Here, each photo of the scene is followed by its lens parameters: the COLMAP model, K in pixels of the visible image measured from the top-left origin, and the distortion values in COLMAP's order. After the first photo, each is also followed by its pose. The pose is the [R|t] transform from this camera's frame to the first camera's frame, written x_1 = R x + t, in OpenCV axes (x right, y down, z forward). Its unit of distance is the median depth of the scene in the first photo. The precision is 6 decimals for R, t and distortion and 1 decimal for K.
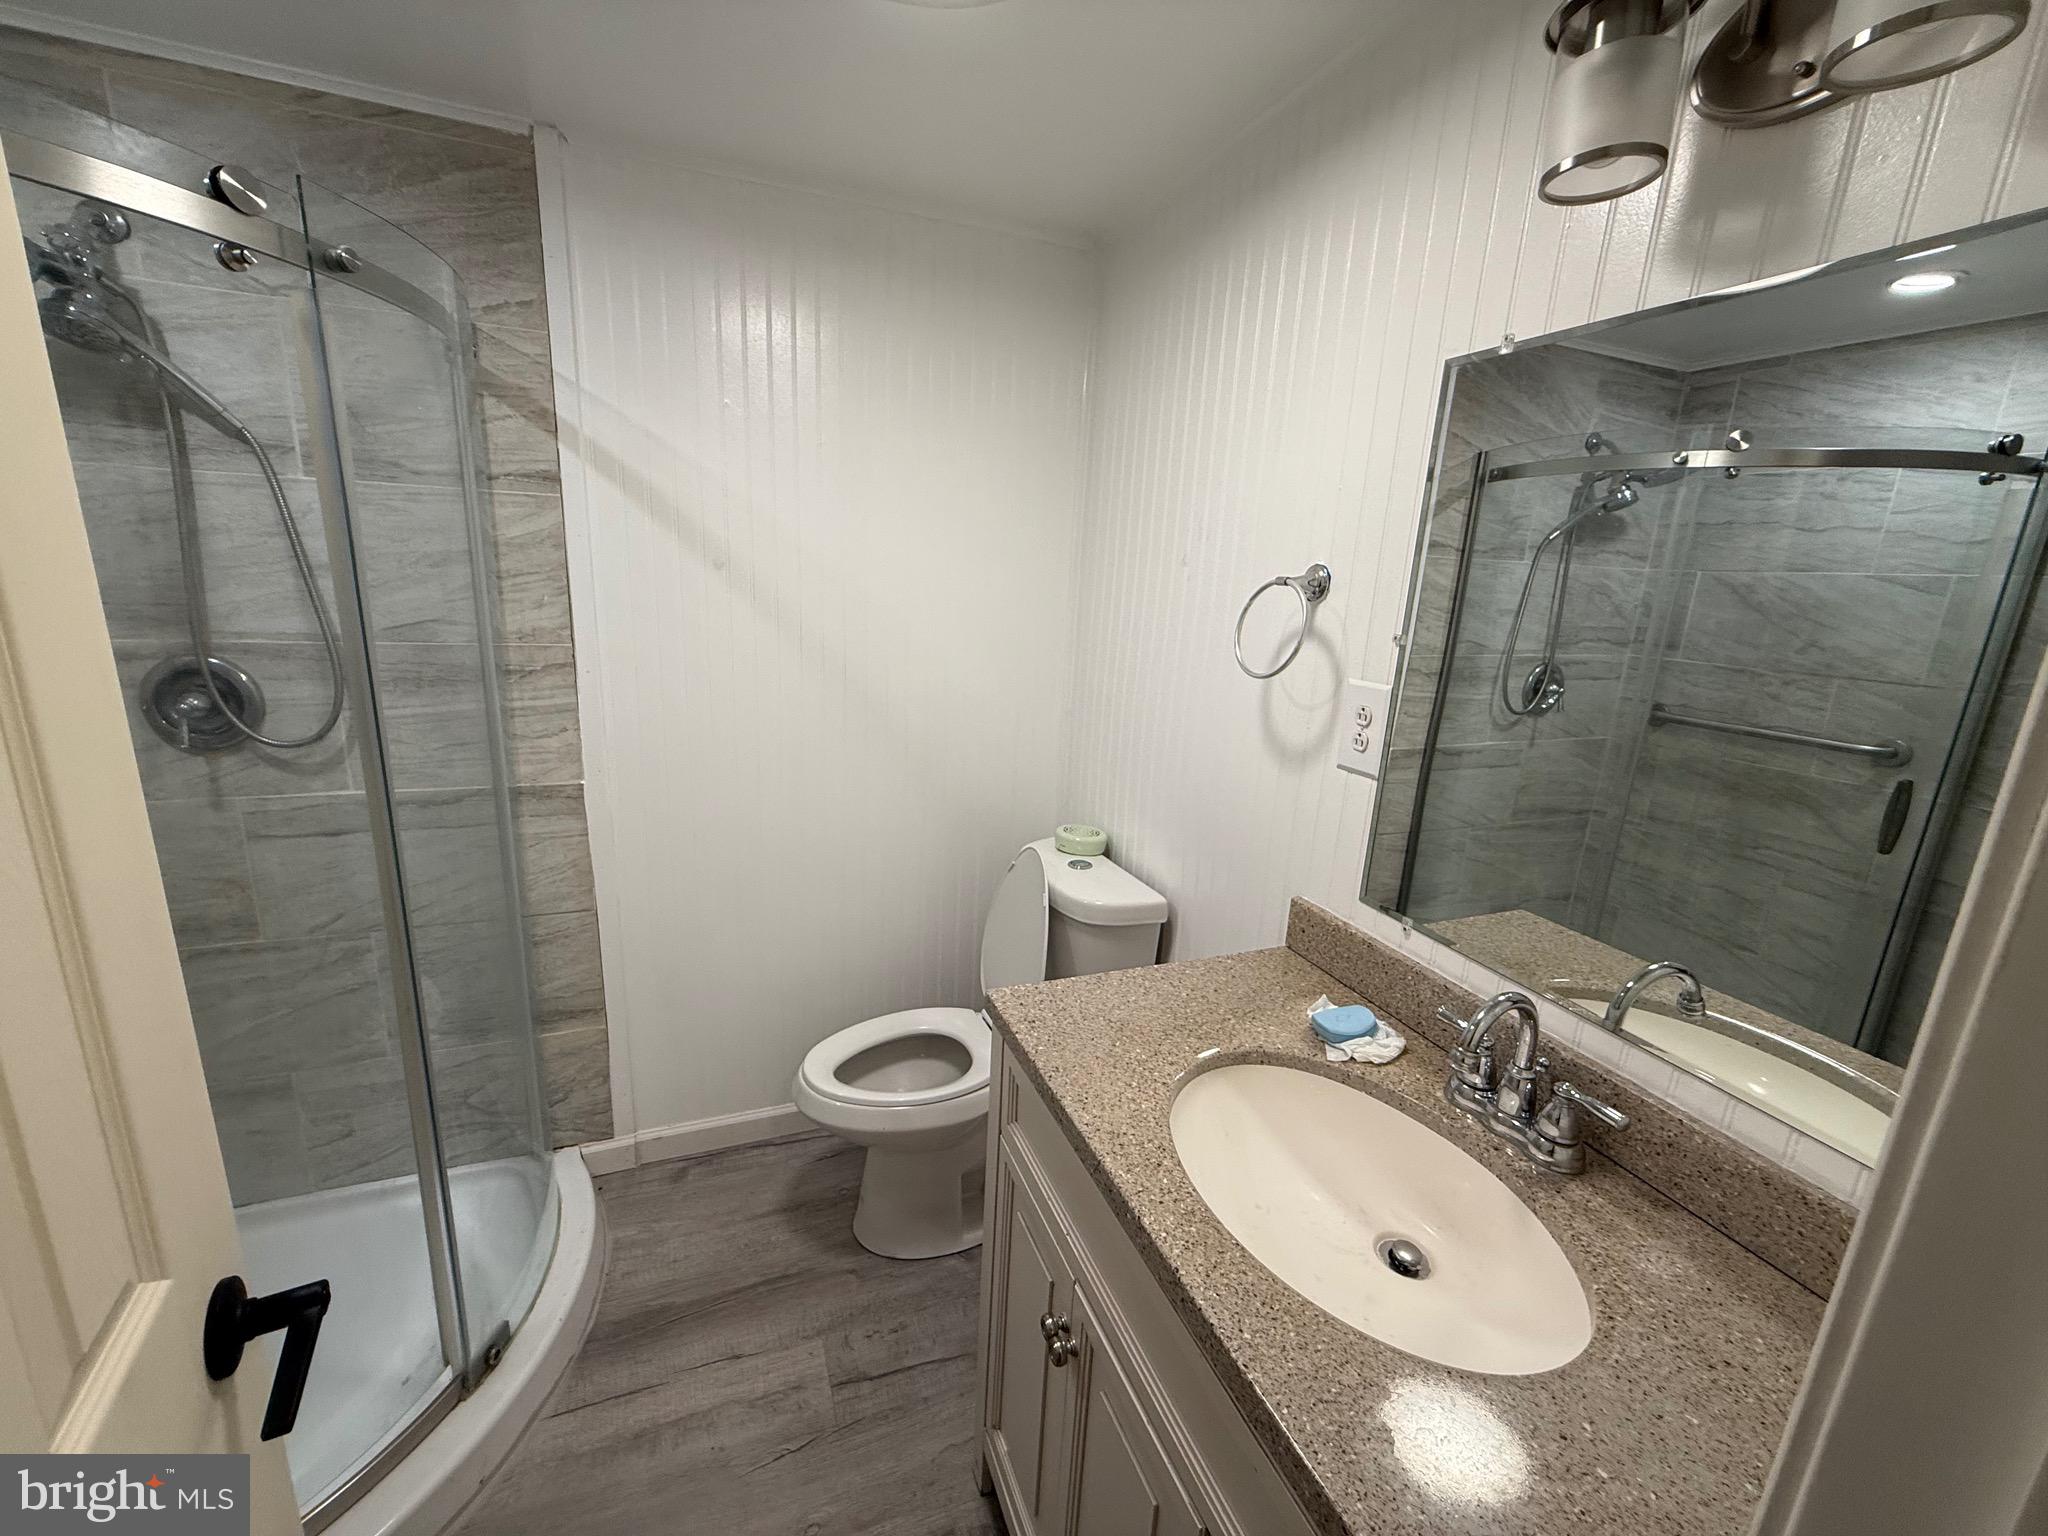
lens RADIAL K [[814.4, 0, 1022.4], [0, 814.4, 765.8], [0, 0, 1]] dist [-0.001106, -0.000037]
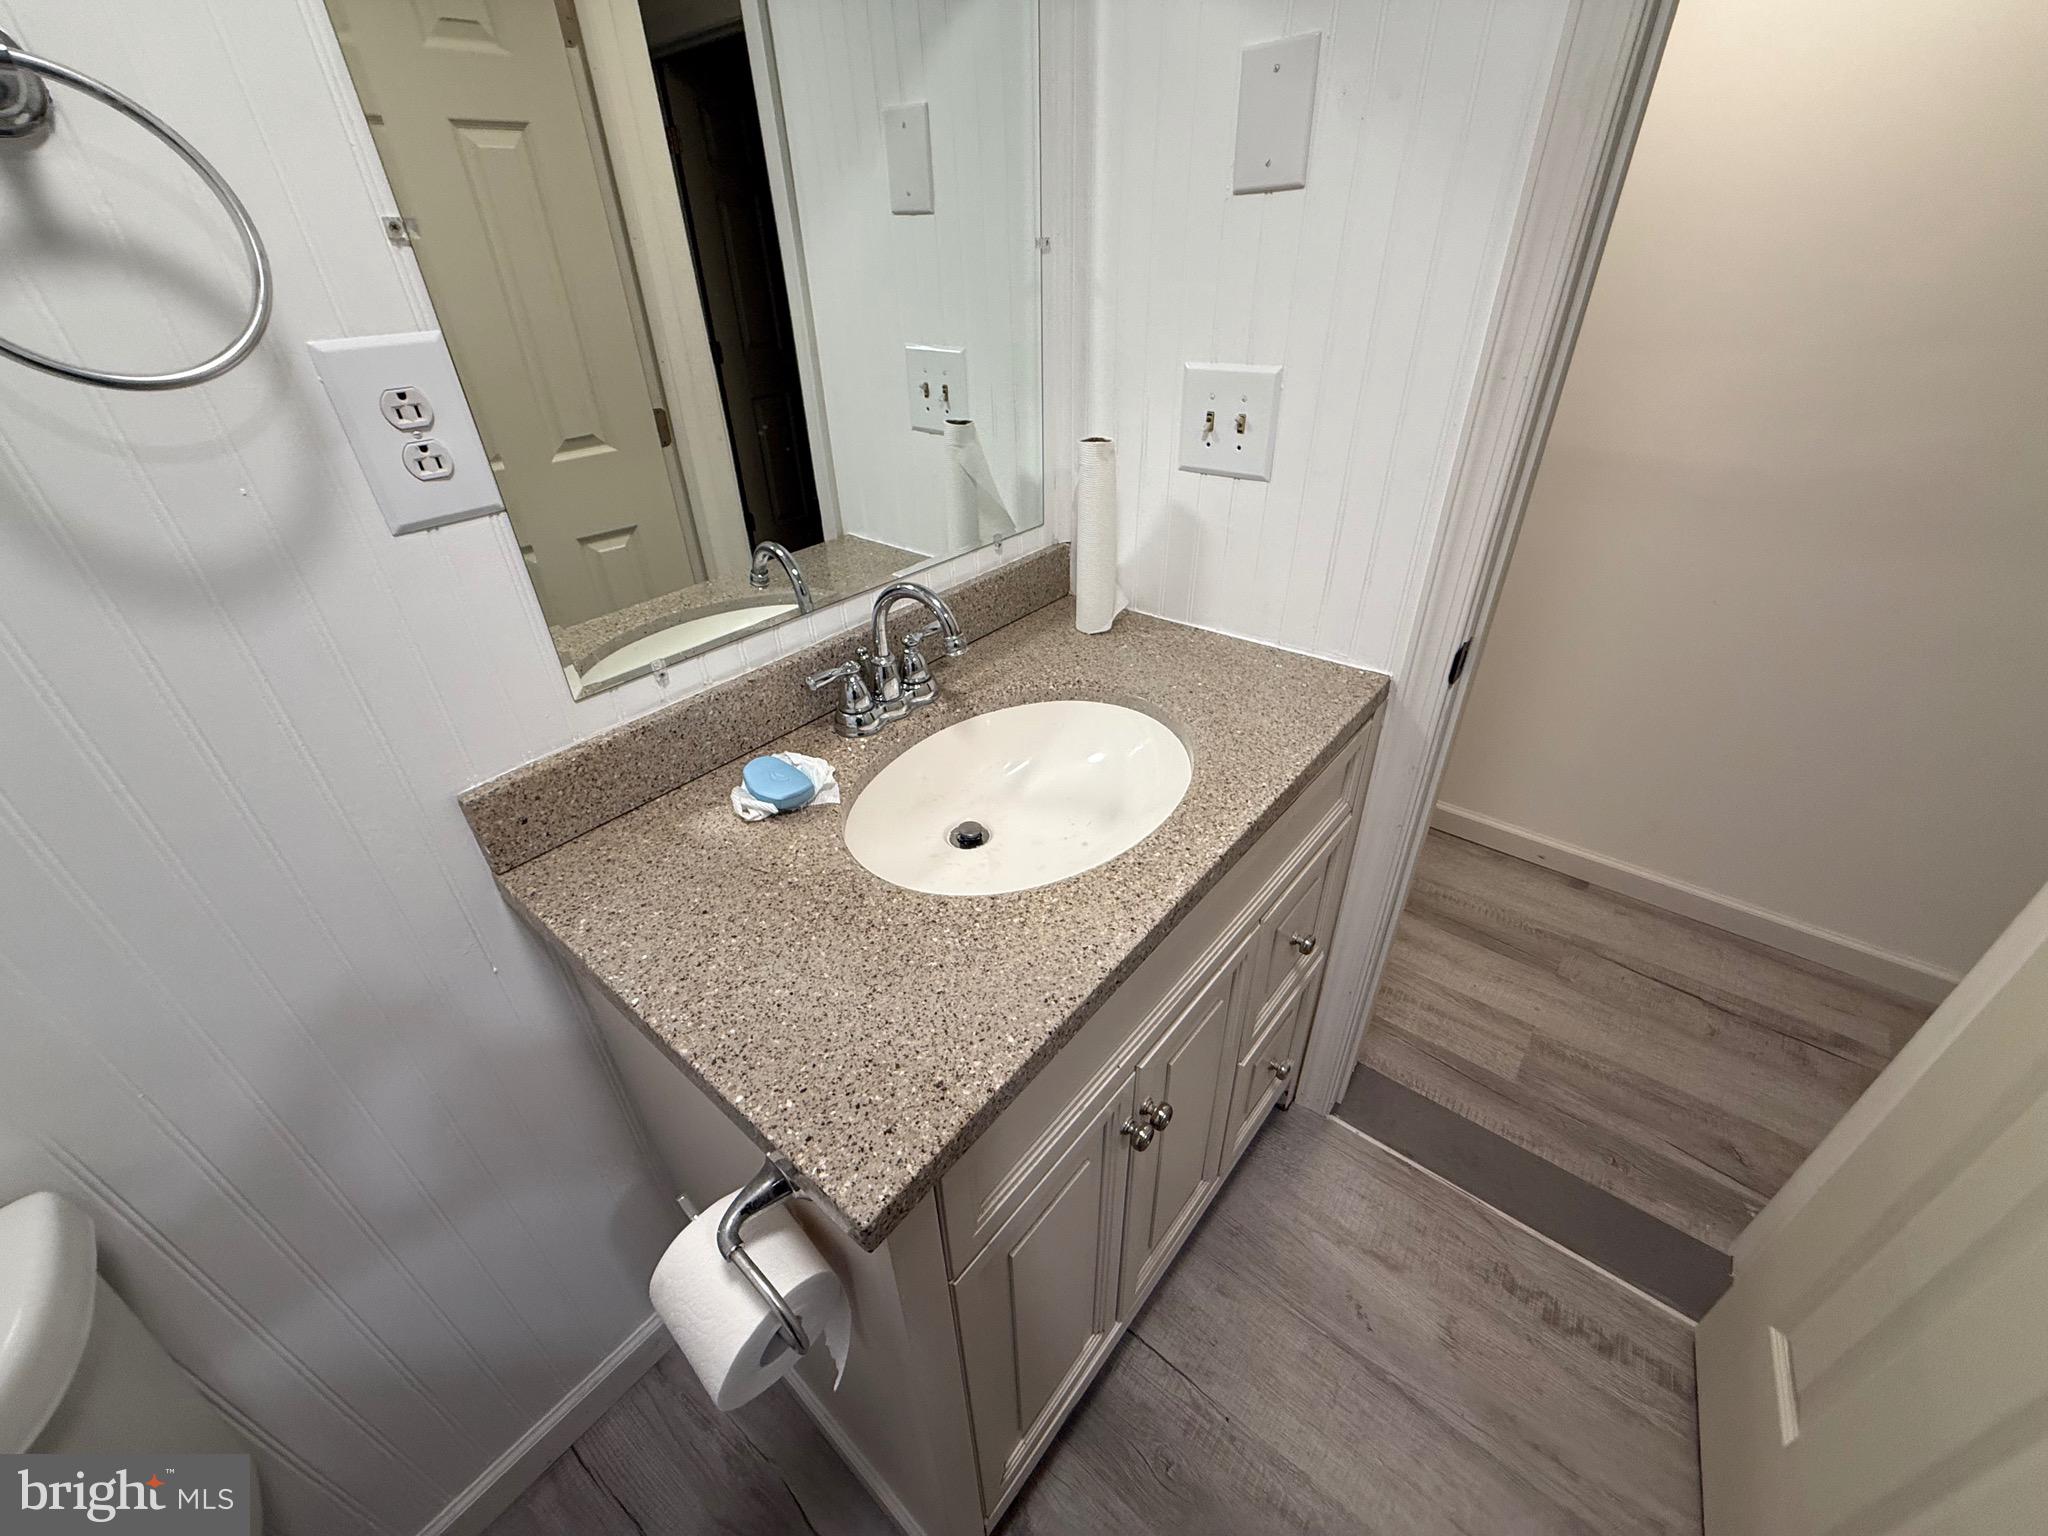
lens RADIAL K [[814.4, 0, 1018.5], [0, 814.4, 767.0], [0, 0, 1]] dist [-0.001106, -0.000037]
pose [[-0.481269, -0.500530, 0.719618, -0.446078], [0.210547, 0.730904, 0.649191, -0.256548], [-0.850911, 0.463949, -0.246376, 1.549397]]
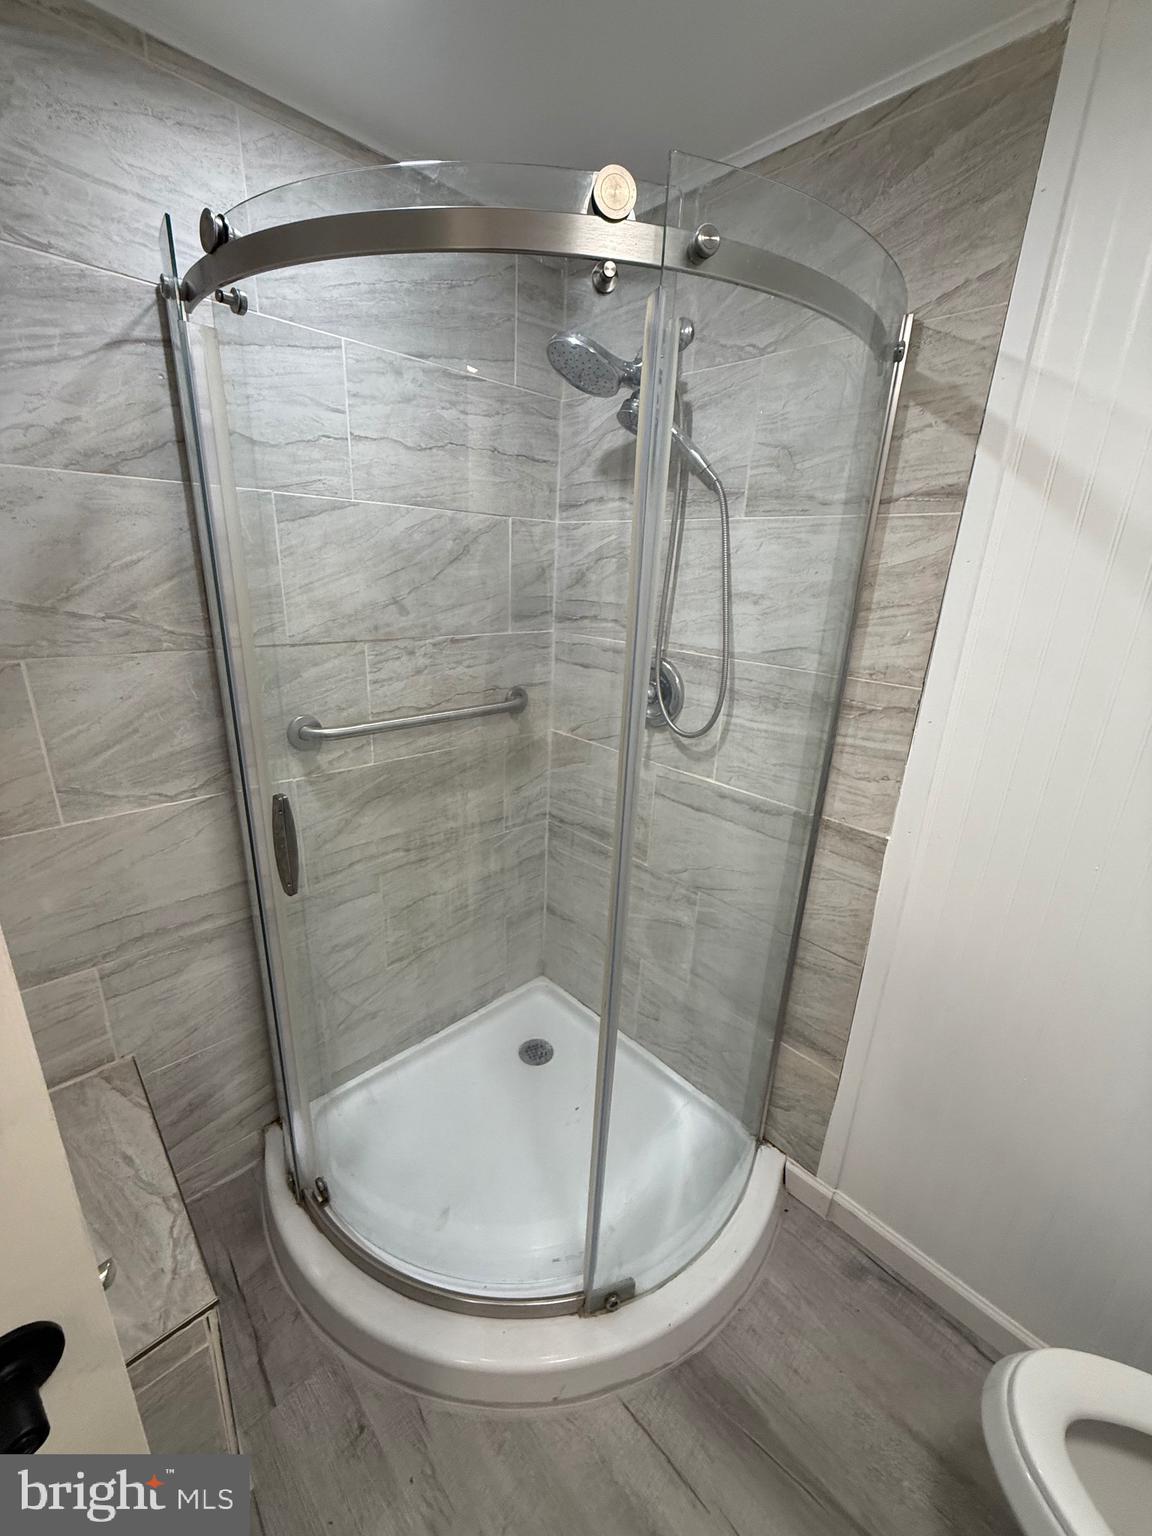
lens RADIAL K [[610.8, 0, 577.3], [0, 610.8, 762.7], [0, 0, 1]] dist [-0.001106, -0.000037]
pose [[0.381828, 0.254090, -0.888620, -0.095108], [-0.243645, 0.955130, 0.168417, -0.096361], [0.891540, 0.152201, 0.426603, 0.416055]]
